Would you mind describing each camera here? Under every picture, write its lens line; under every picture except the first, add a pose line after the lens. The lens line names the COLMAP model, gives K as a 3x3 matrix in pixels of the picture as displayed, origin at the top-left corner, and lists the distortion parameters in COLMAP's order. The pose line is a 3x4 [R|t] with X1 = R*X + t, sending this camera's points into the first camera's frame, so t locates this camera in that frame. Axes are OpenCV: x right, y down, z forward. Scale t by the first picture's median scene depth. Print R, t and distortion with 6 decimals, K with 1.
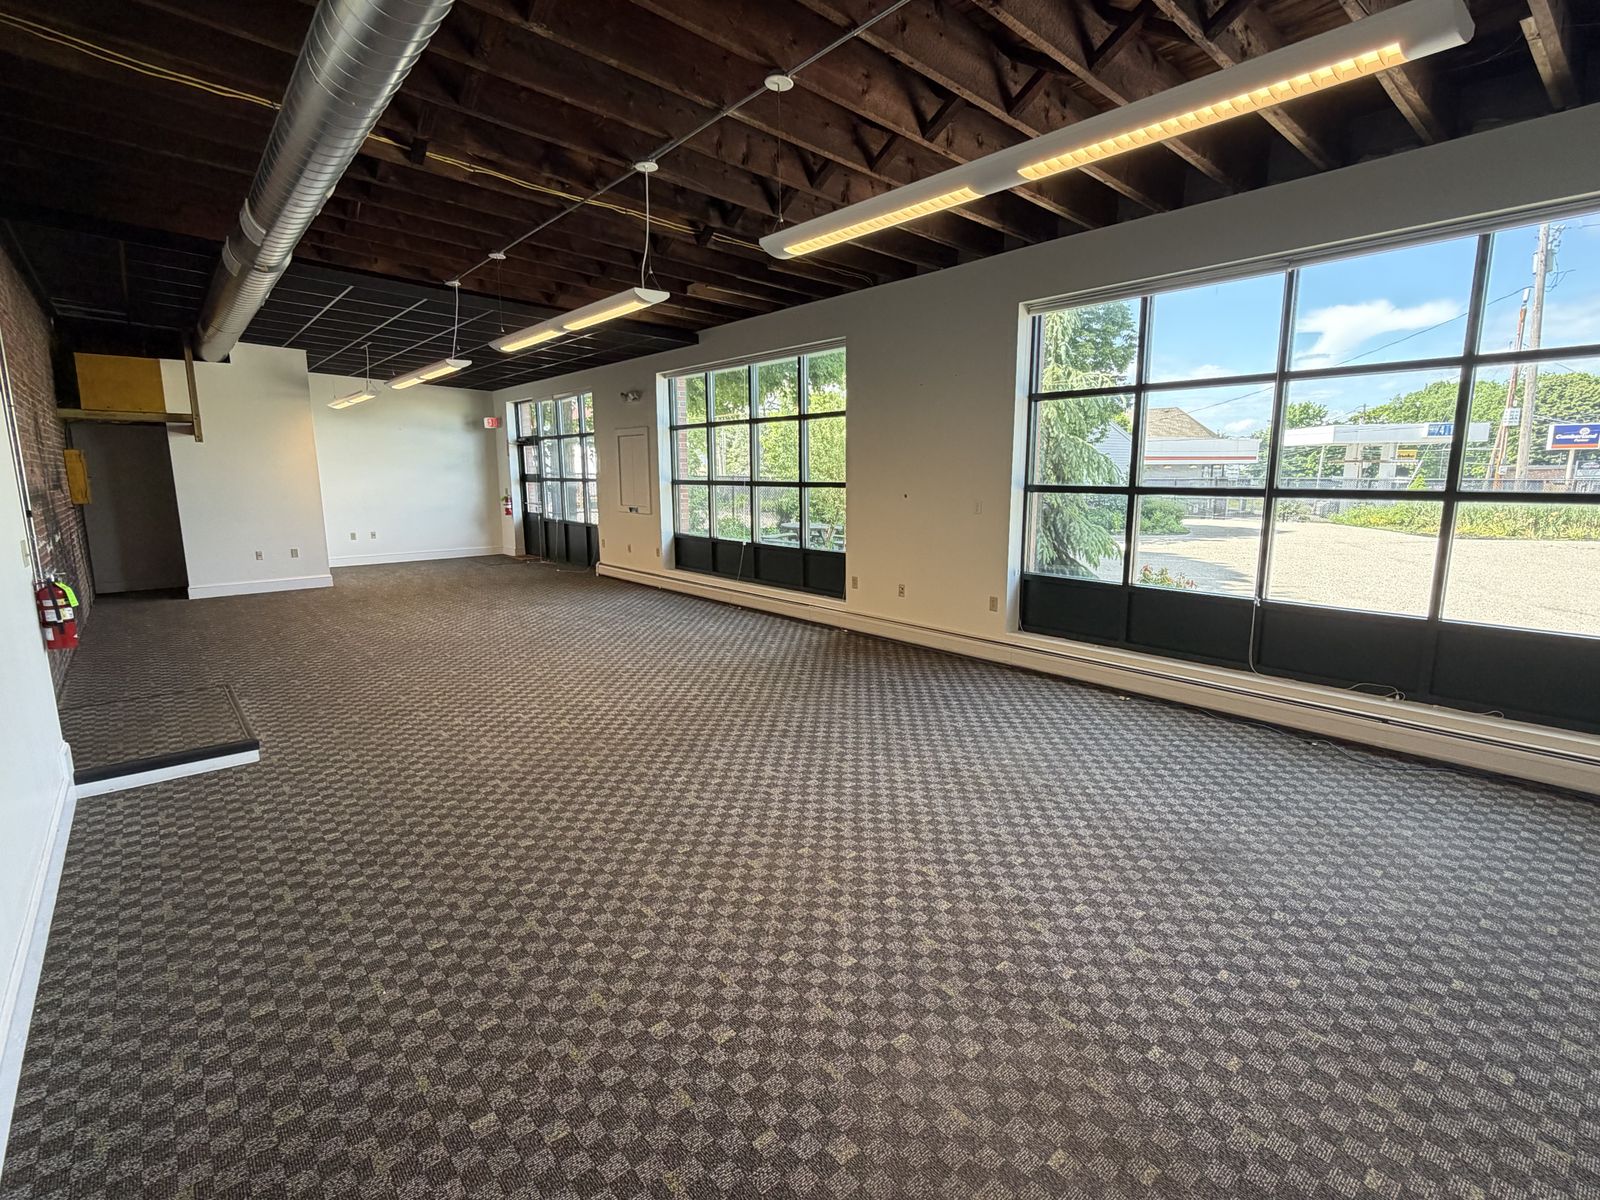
lens RADIAL K [[757.0, 0, 805.3], [0, 757.0, 597.1], [0, 0, 1]] dist [-0.000679, -0.001806]
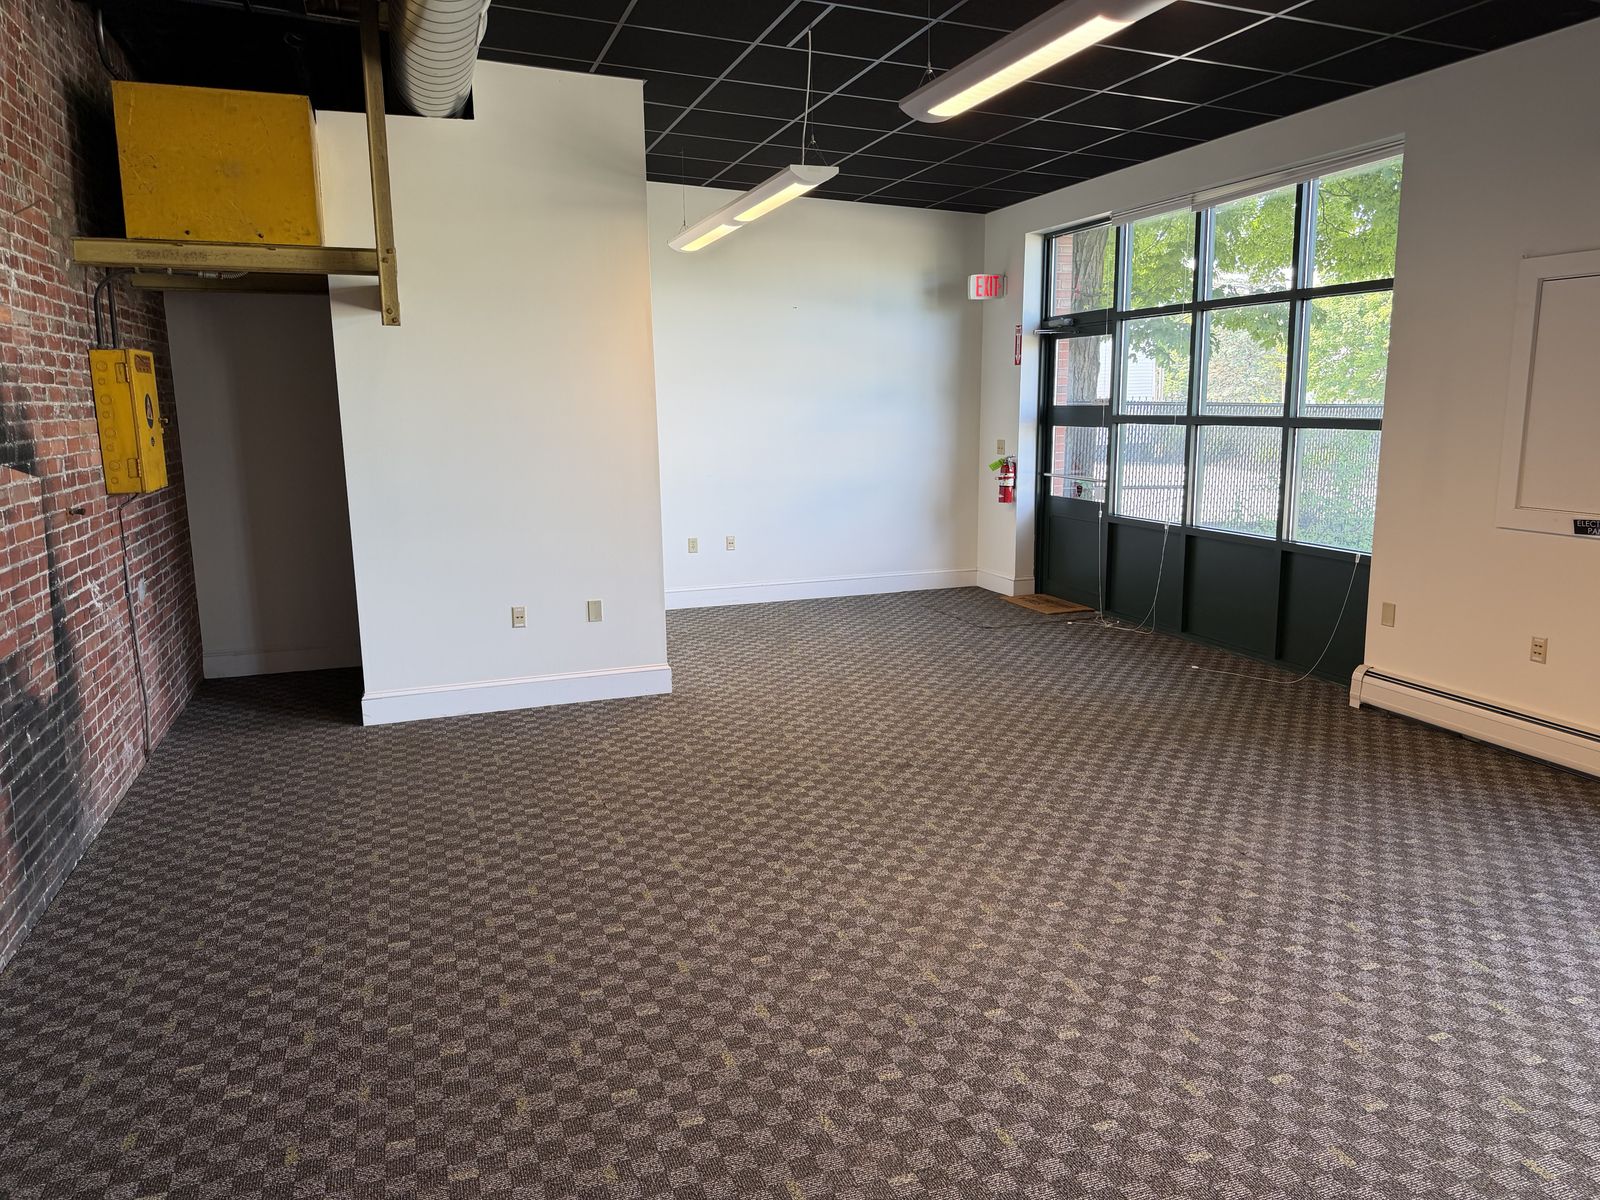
lens RADIAL K [[1114.7, 0, 790.2], [0, 1114.7, 609.6], [0, 0, 1]] dist [0.061454, -0.075093]
pose [[0.930792, 0.059086, -0.360741, -0.776162], [-0.051962, 0.998215, 0.029425, -0.173960], [0.361836, -0.008643, 0.932202, 1.042001]]
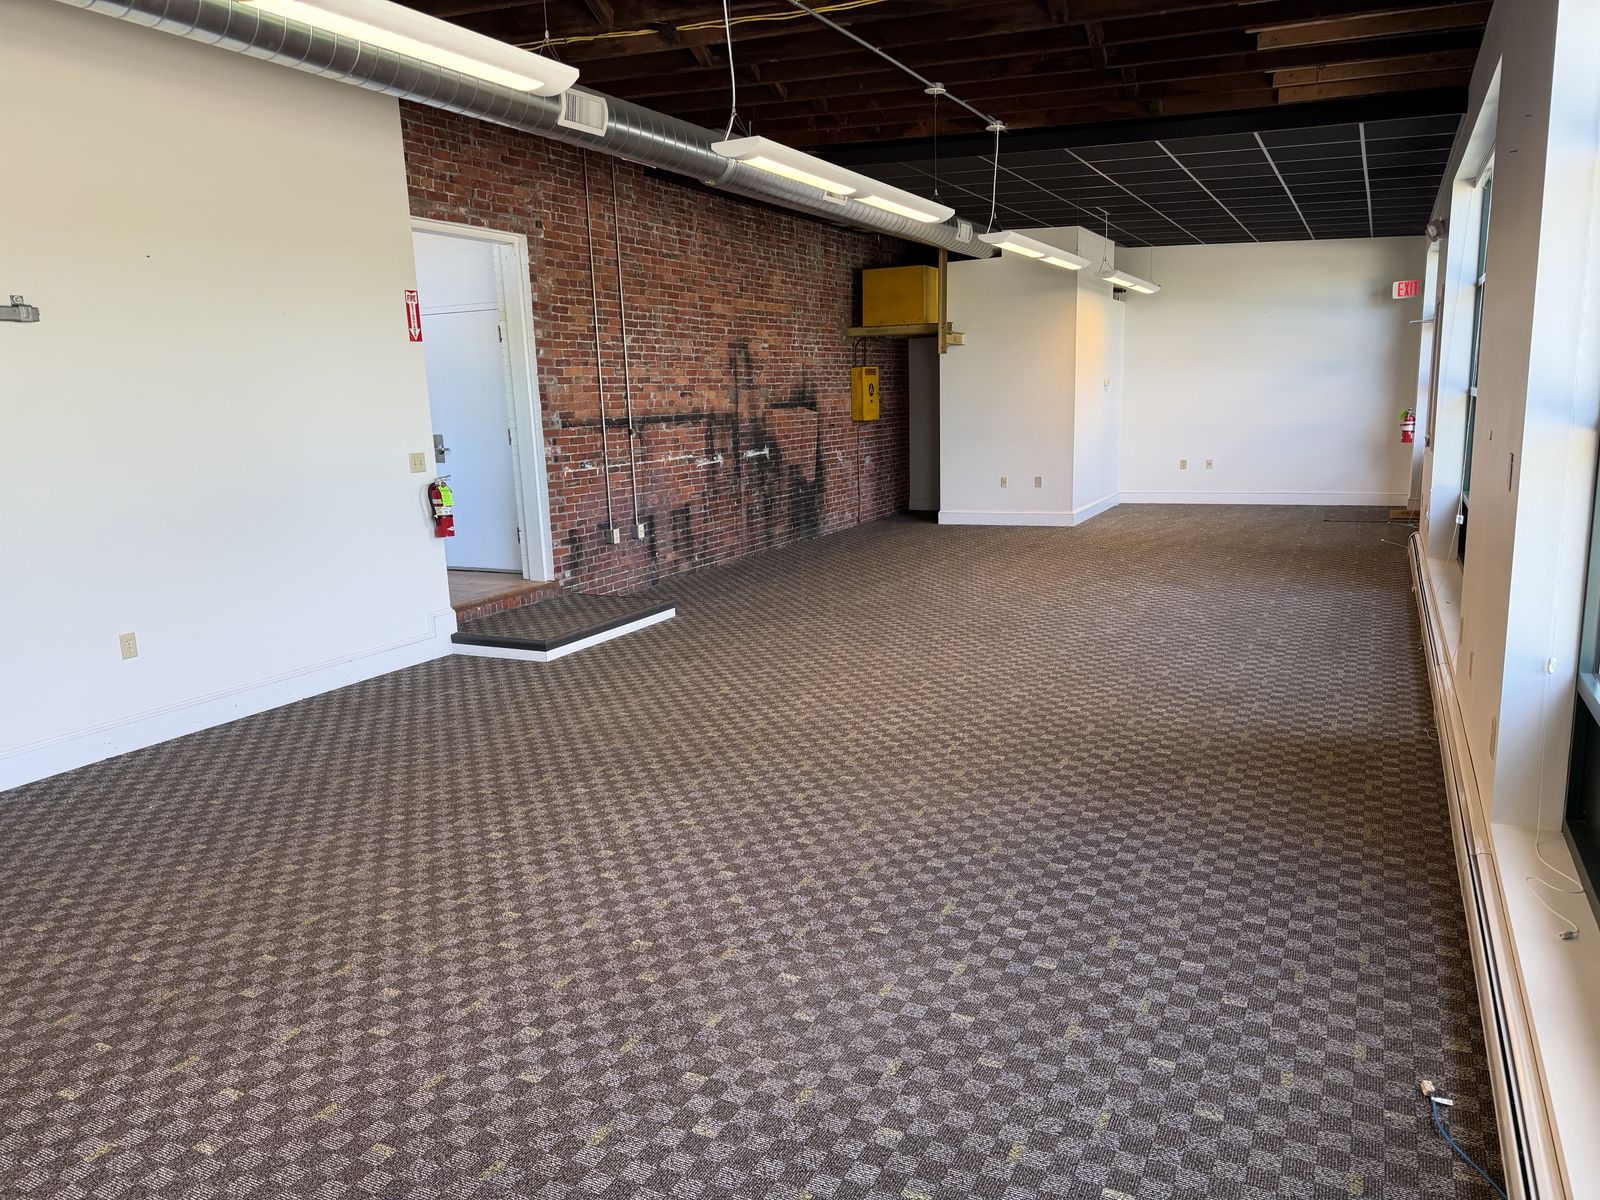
lens RADIAL K [[1114.7, 0, 776.5], [0, 1114.7, 606.3], [0, 0, 1]] dist [0.061454, -0.075093]
pose [[0.374518, 0.165815, -0.912273, 0.745780], [-0.124272, 0.983980, 0.127831, -0.096996], [0.918854, 0.065495, 0.389124, 0.573667]]
